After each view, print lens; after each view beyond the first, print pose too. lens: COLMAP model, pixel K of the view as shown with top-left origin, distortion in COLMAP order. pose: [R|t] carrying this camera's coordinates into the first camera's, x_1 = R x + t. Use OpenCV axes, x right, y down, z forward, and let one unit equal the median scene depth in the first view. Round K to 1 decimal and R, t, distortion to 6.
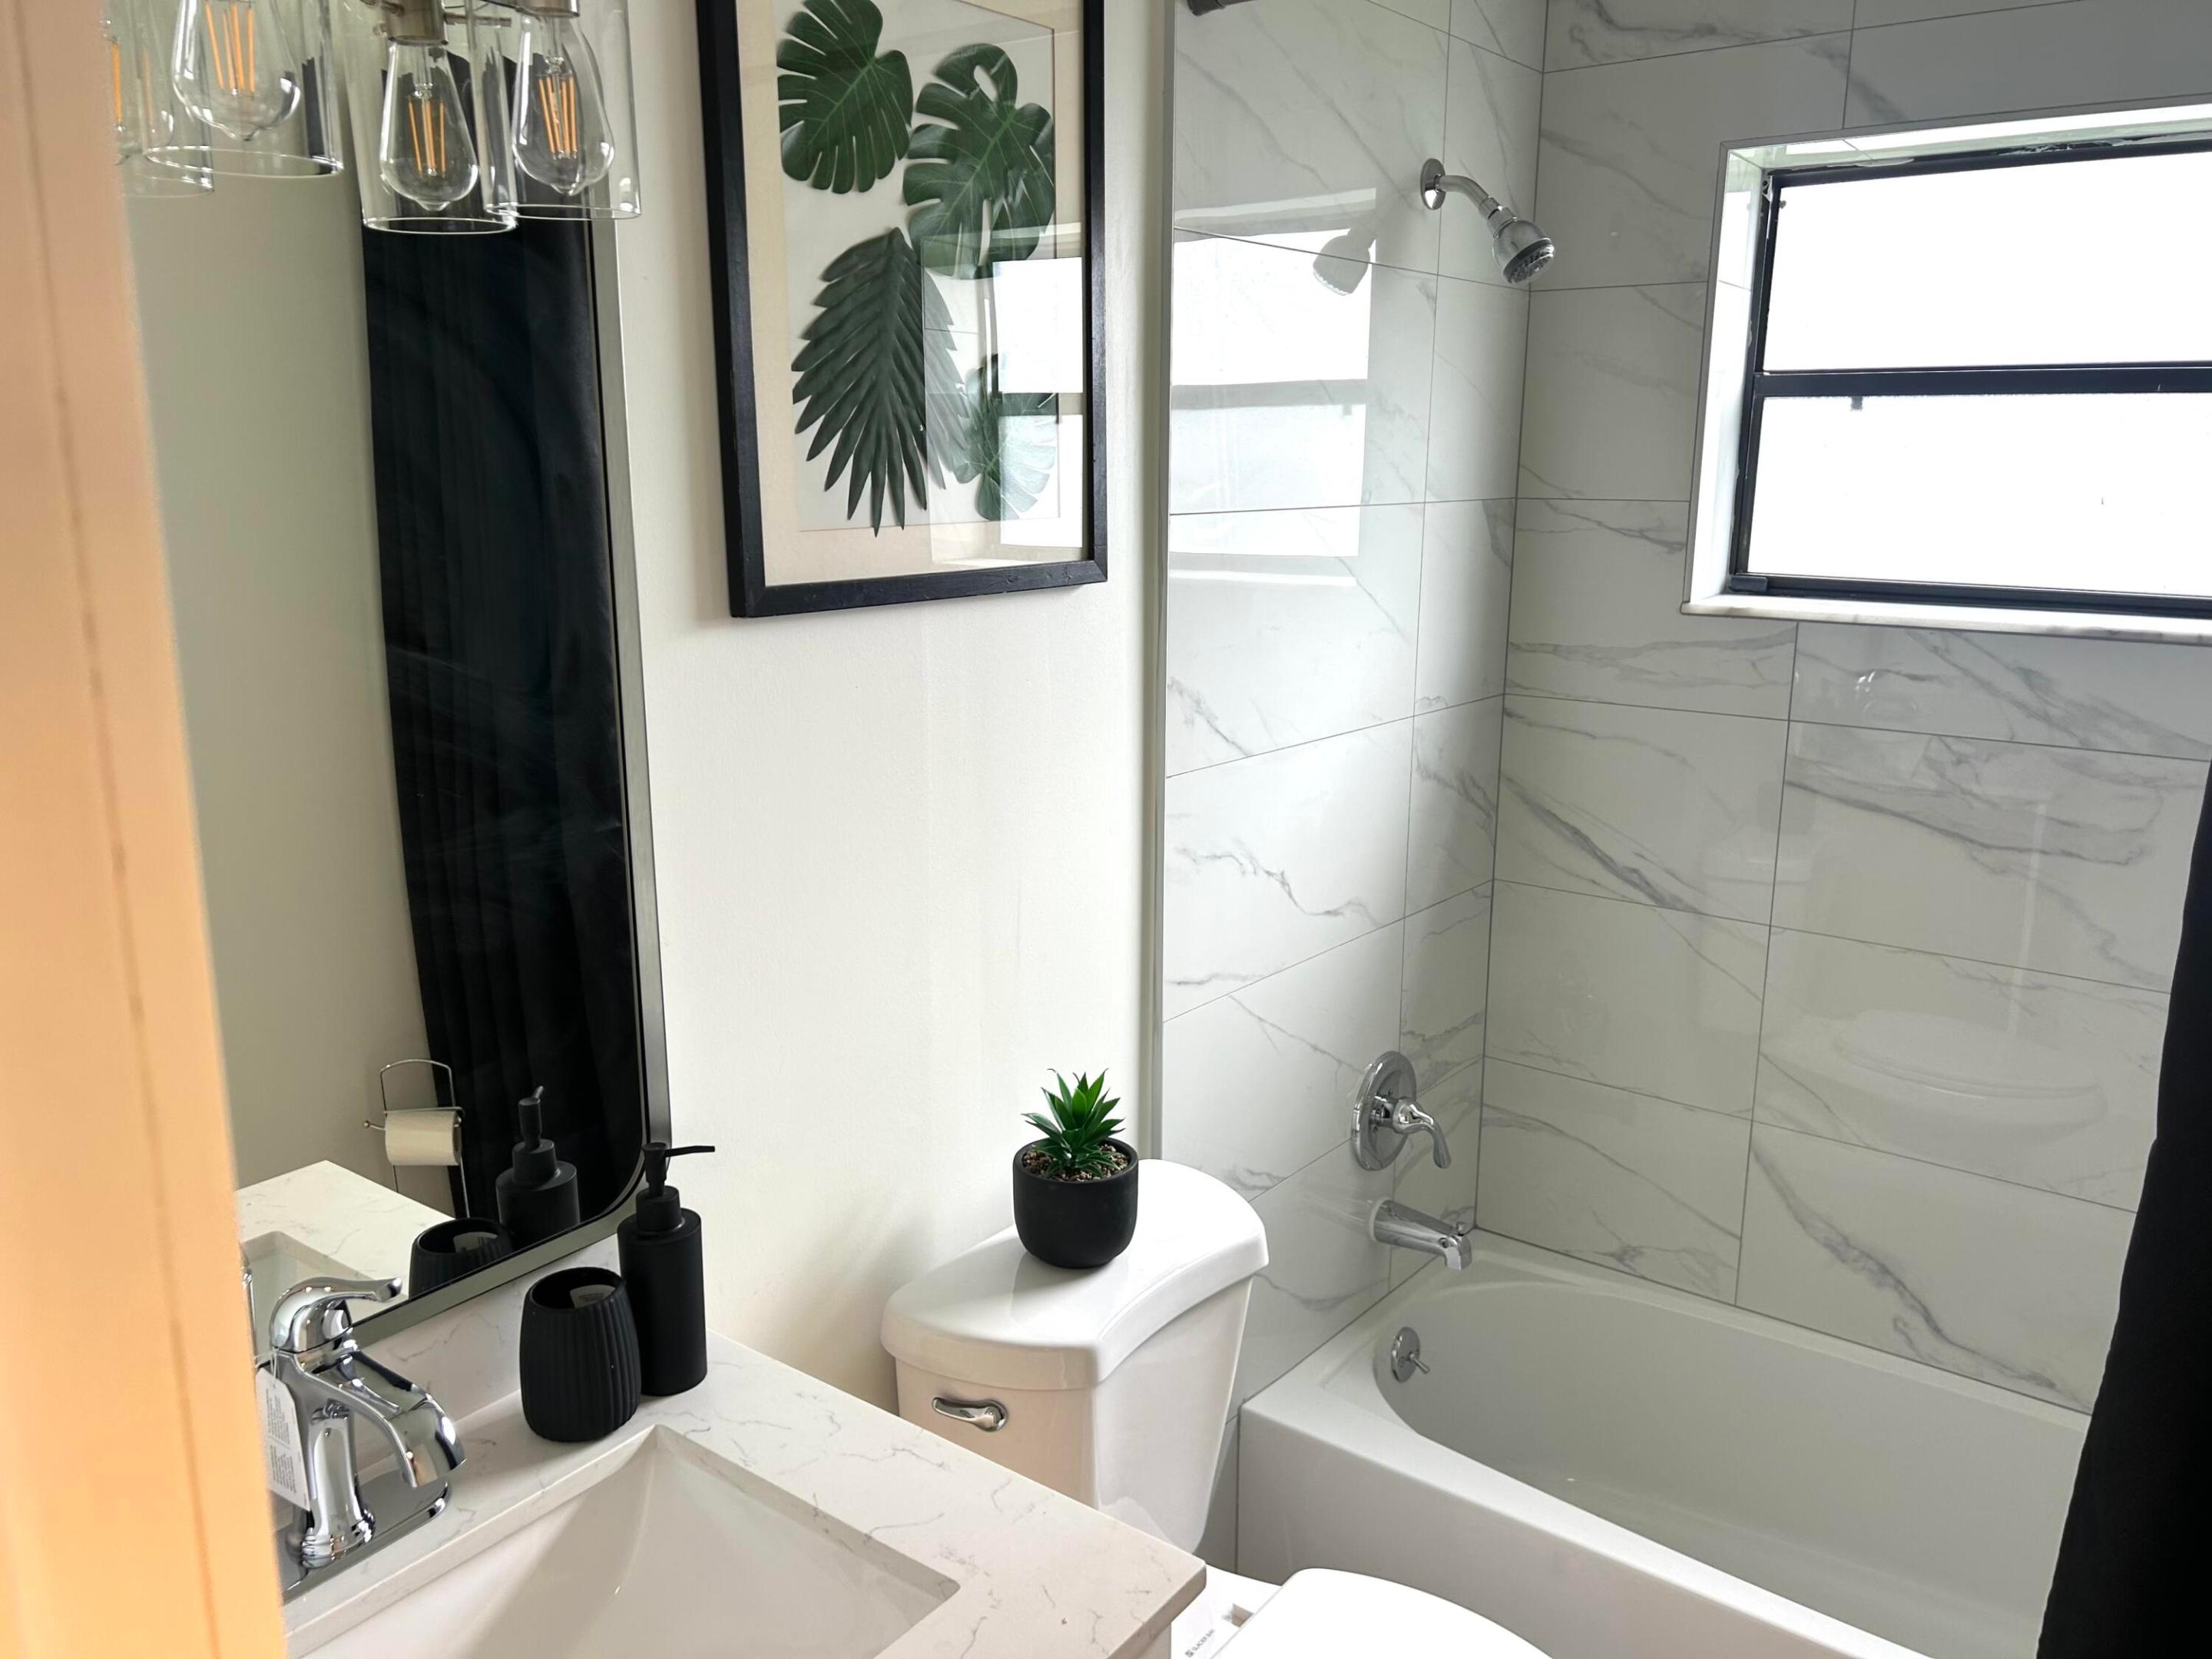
lens RADIAL K [[1651.9, 0, 1126.1], [0, 1651.9, 822.5], [0, 0, 1]] dist [0.041363, -0.032915]
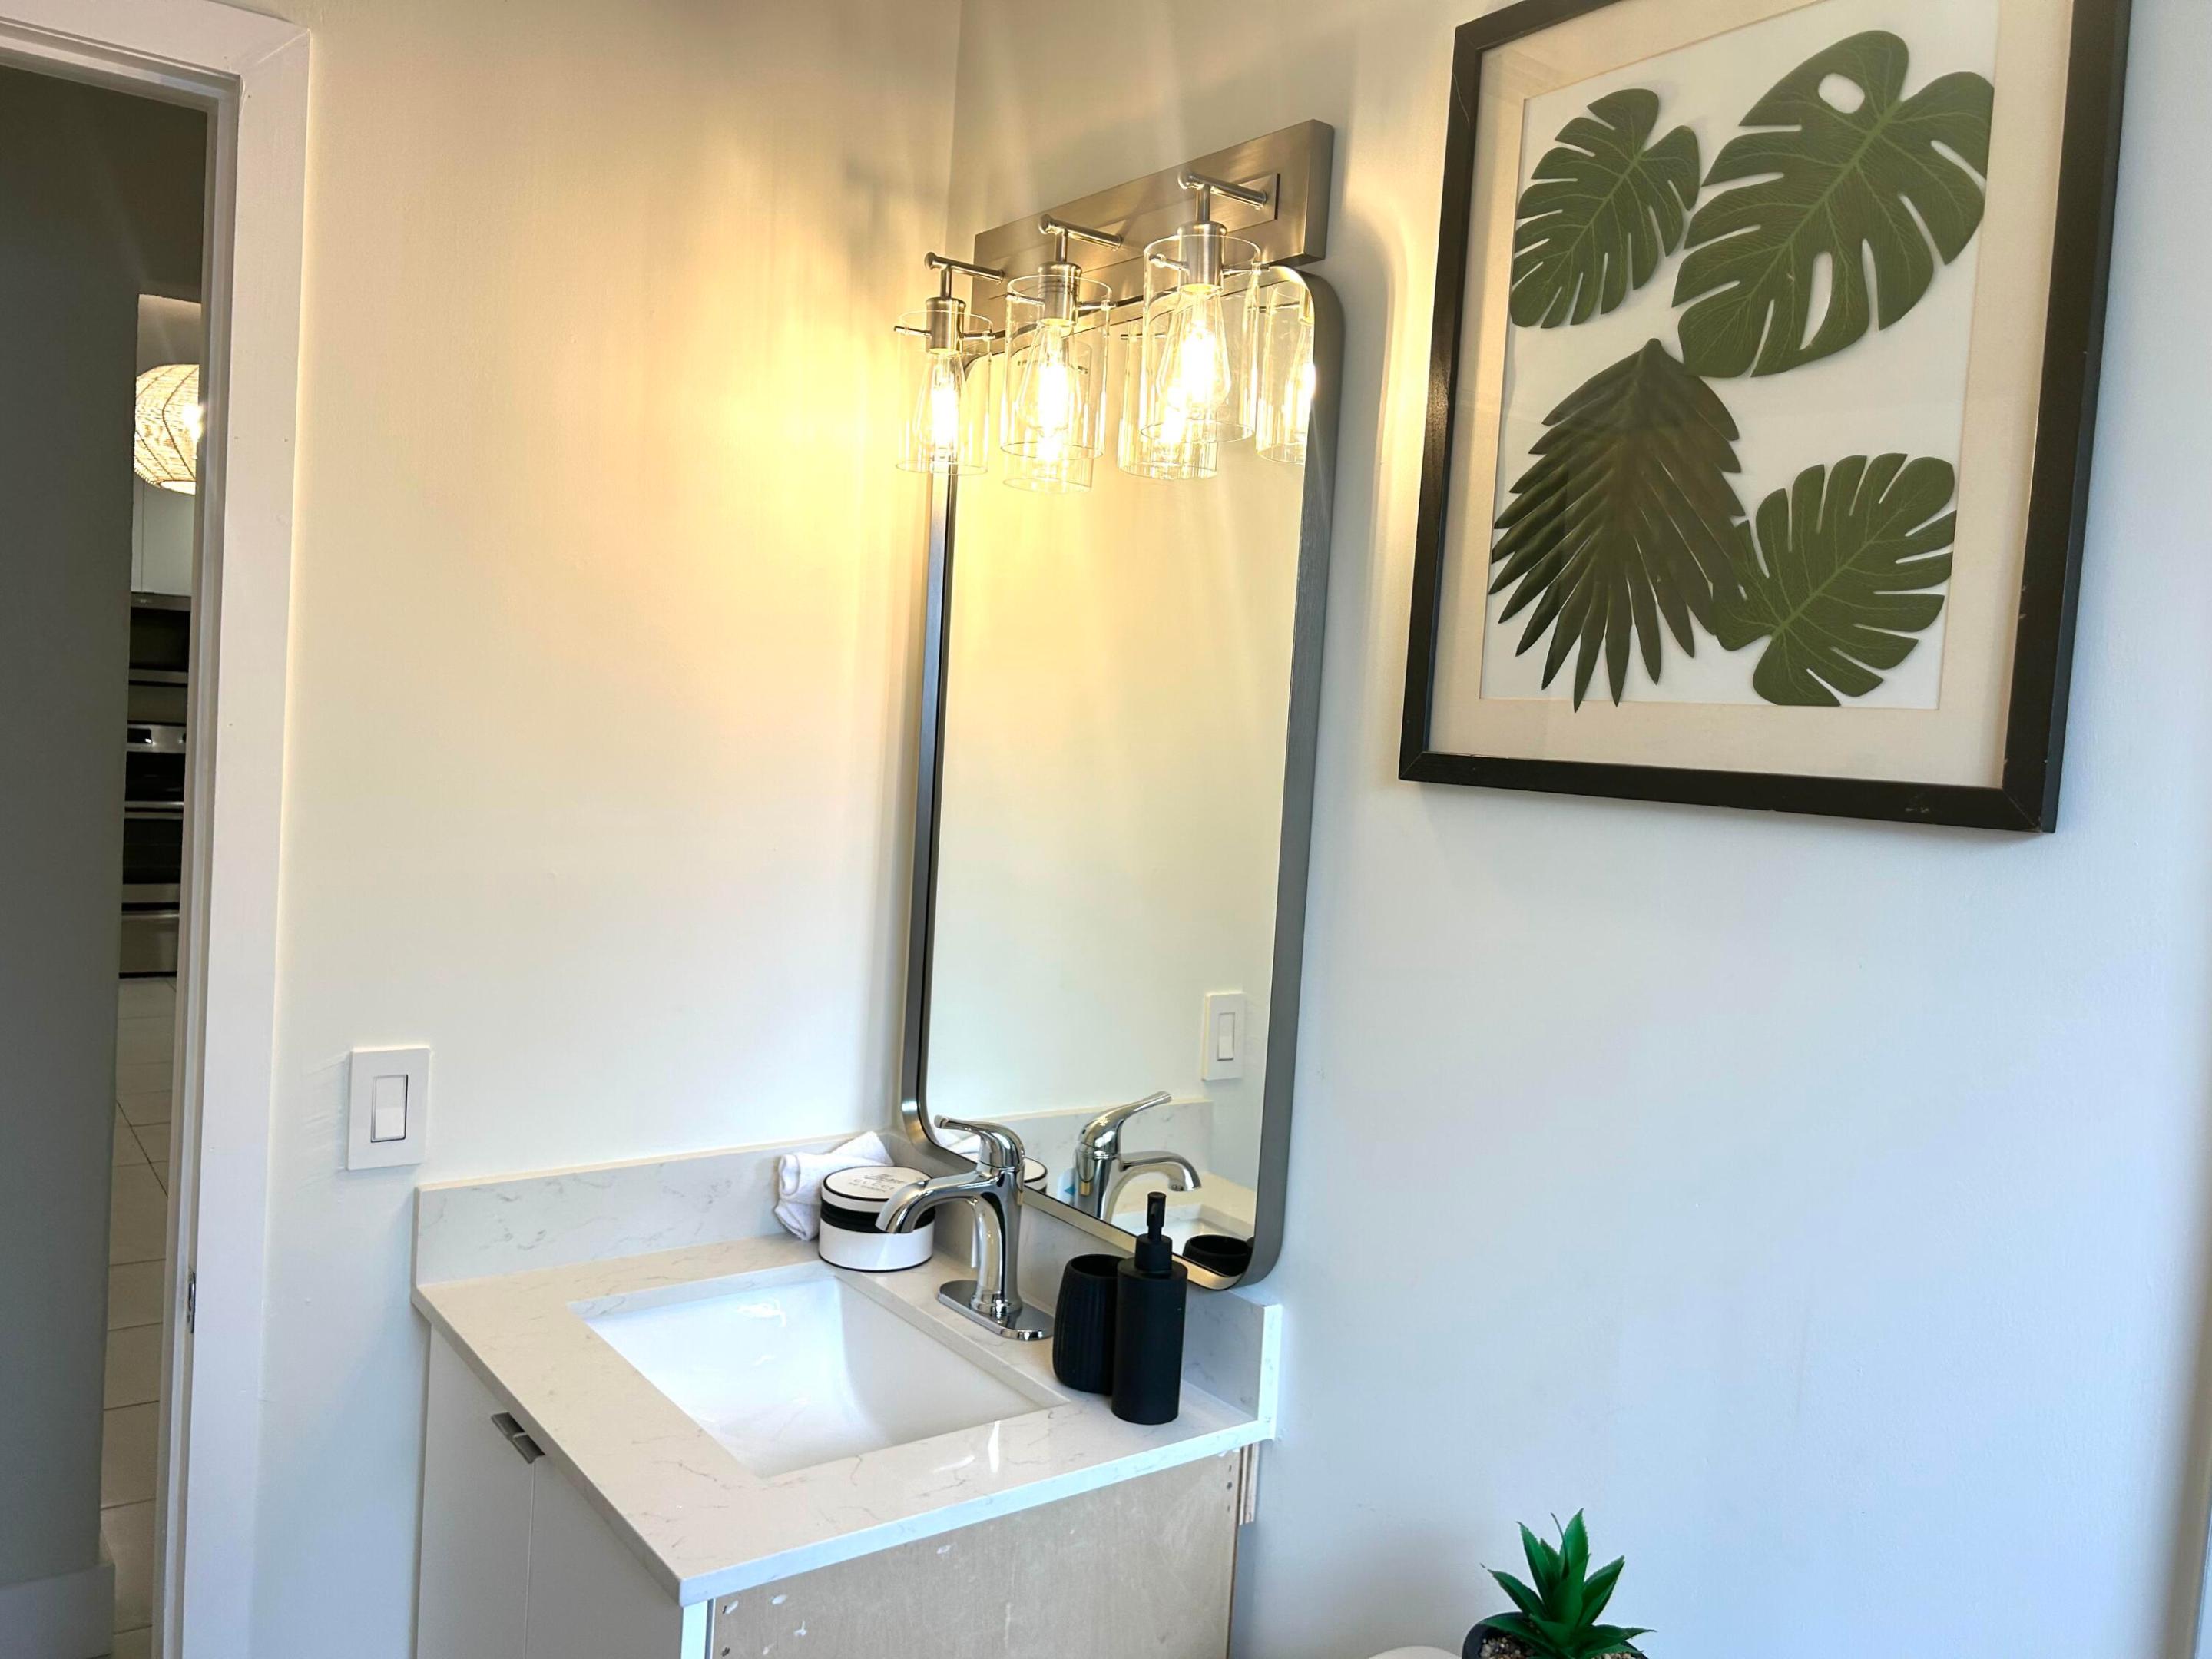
lens RADIAL K [[1689.1, 0, 1129.6], [0, 1689.1, 831.8], [0, 0, 1]] dist [0.055436, -0.052566]
pose [[-0.281581, 0.050334, -0.958216, 0.516716], [-0.266883, 0.955111, 0.128597, -0.118046], [0.921675, 0.291942, -0.255508, 0.733653]]
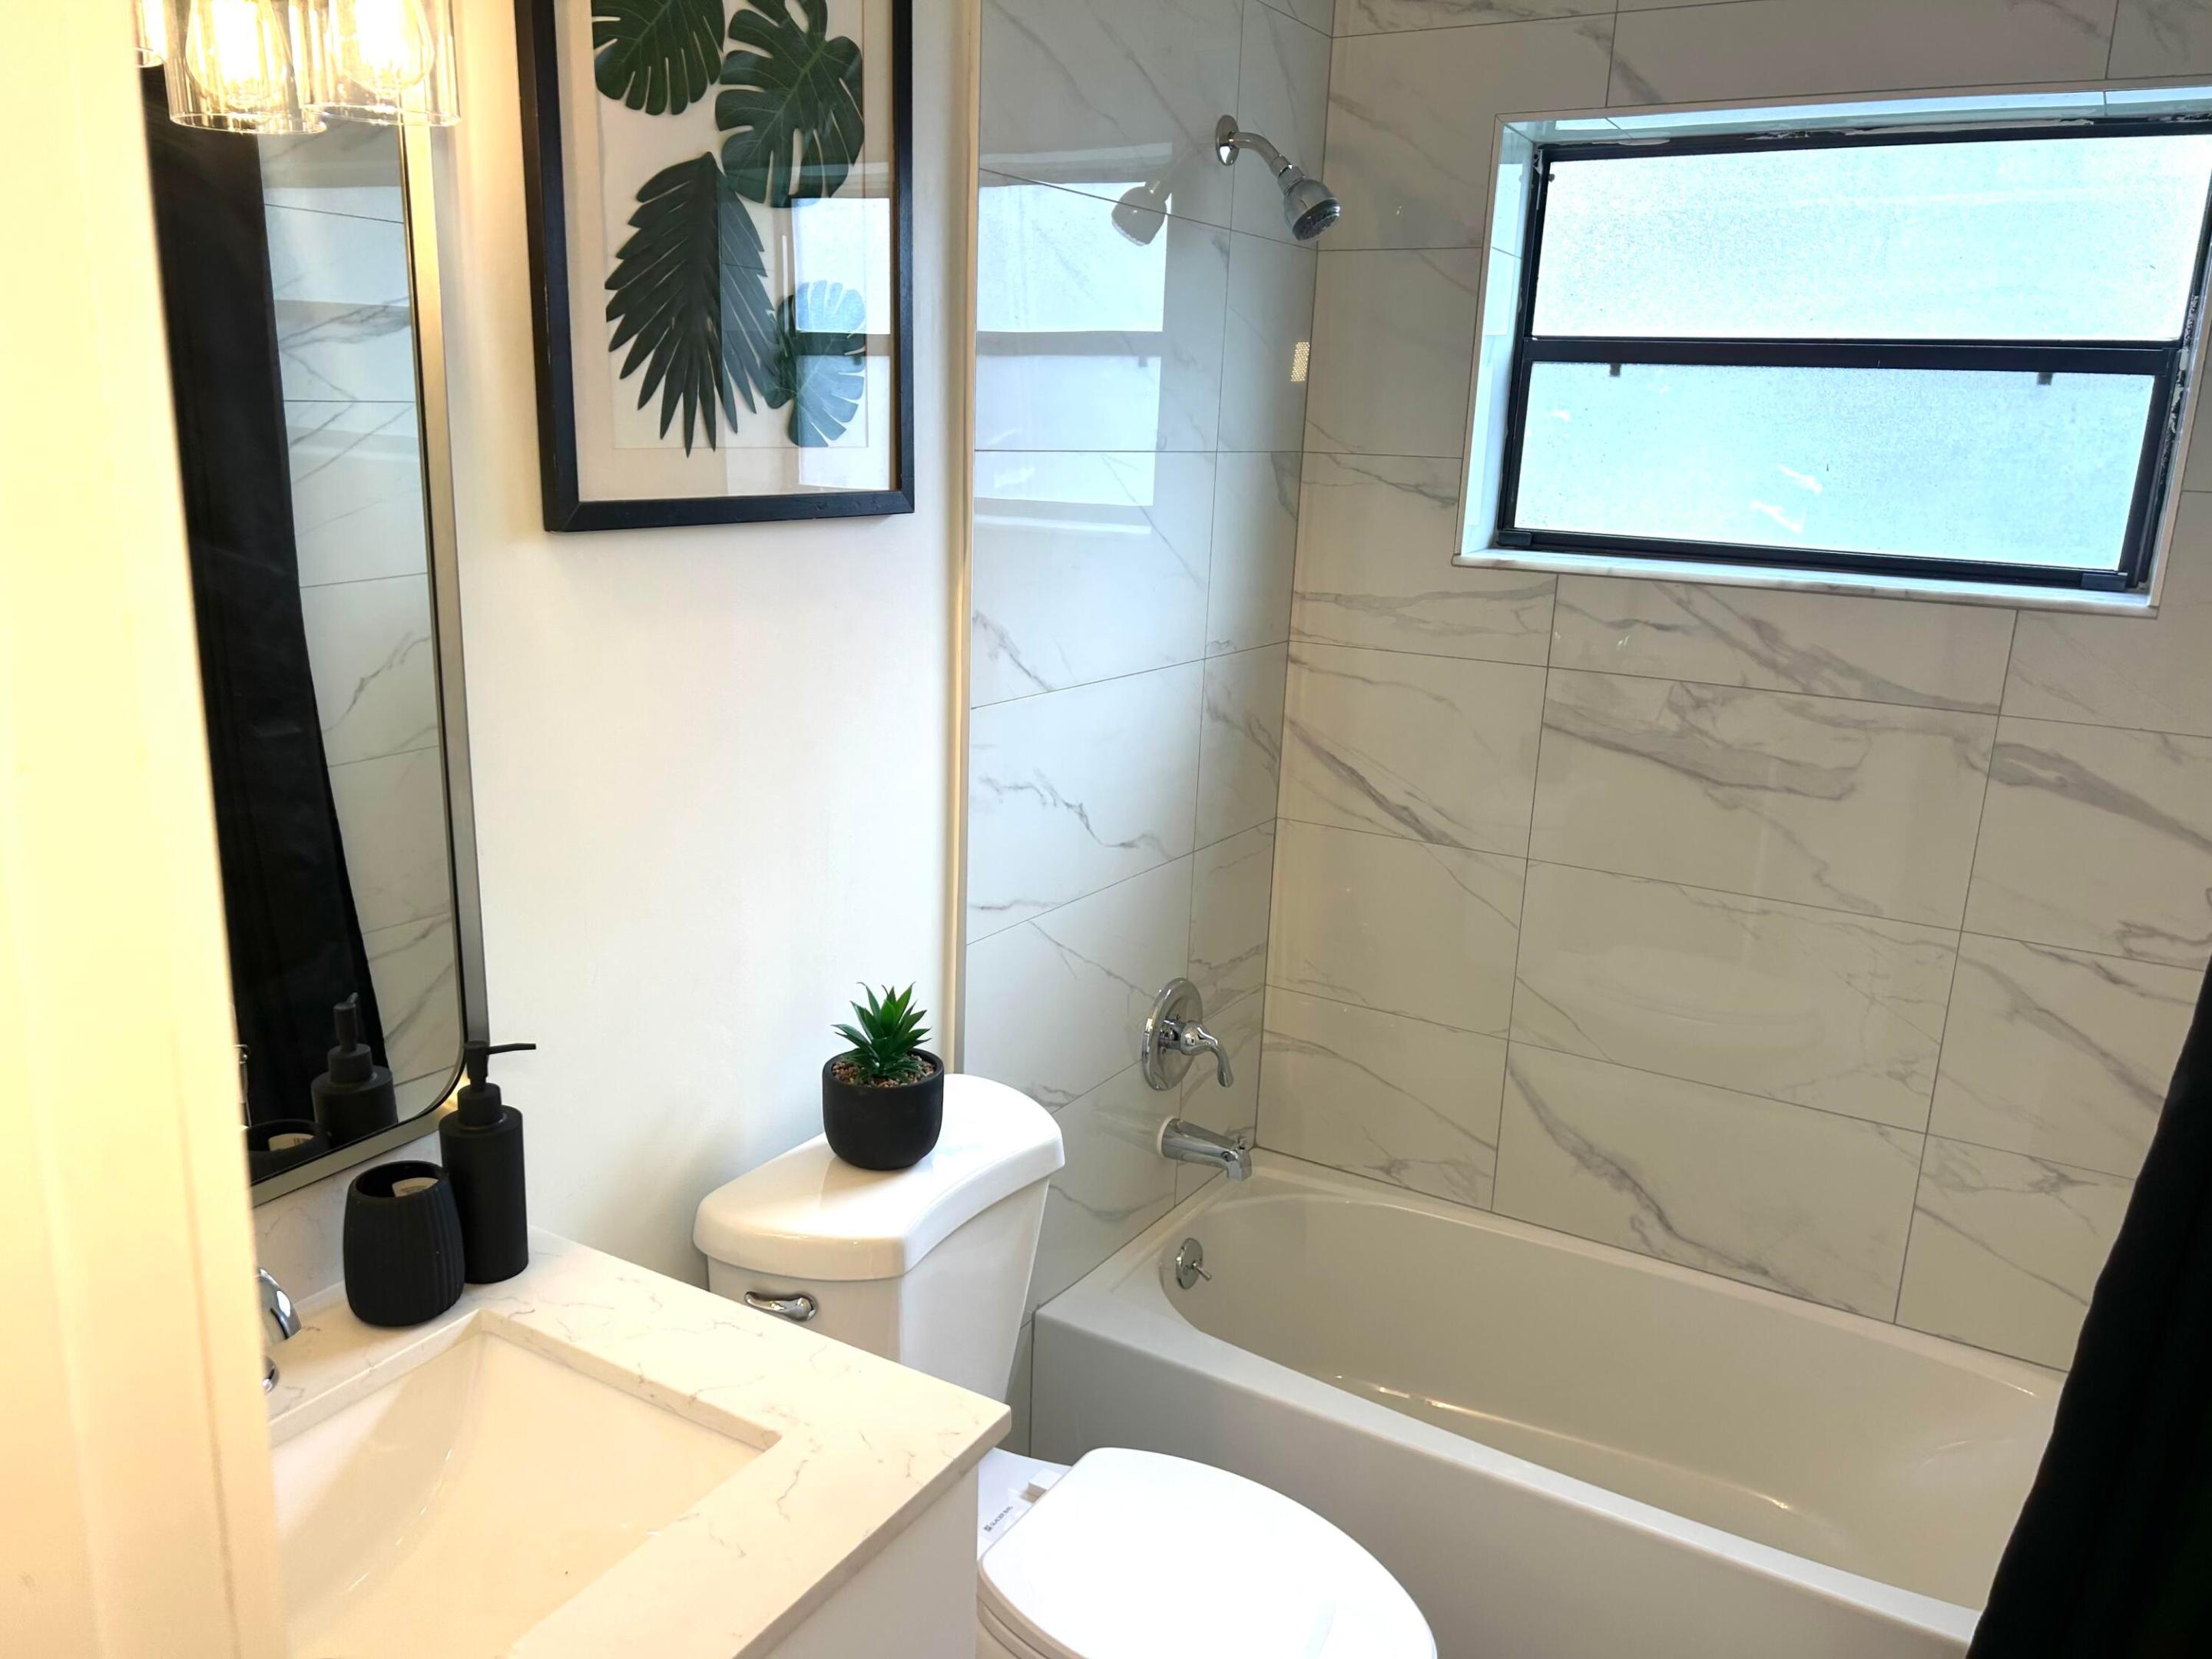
lens RADIAL K [[1641.5, 0, 1095.1], [0, 1641.5, 844.0], [0, 0, 1]] dist [0.051886, -0.050520]
pose [[0.994057, 0.003282, 0.108807, -0.008590], [-0.007282, 0.999312, 0.036378, 0.018656], [-0.108613, -0.036954, 0.993397, -0.034348]]
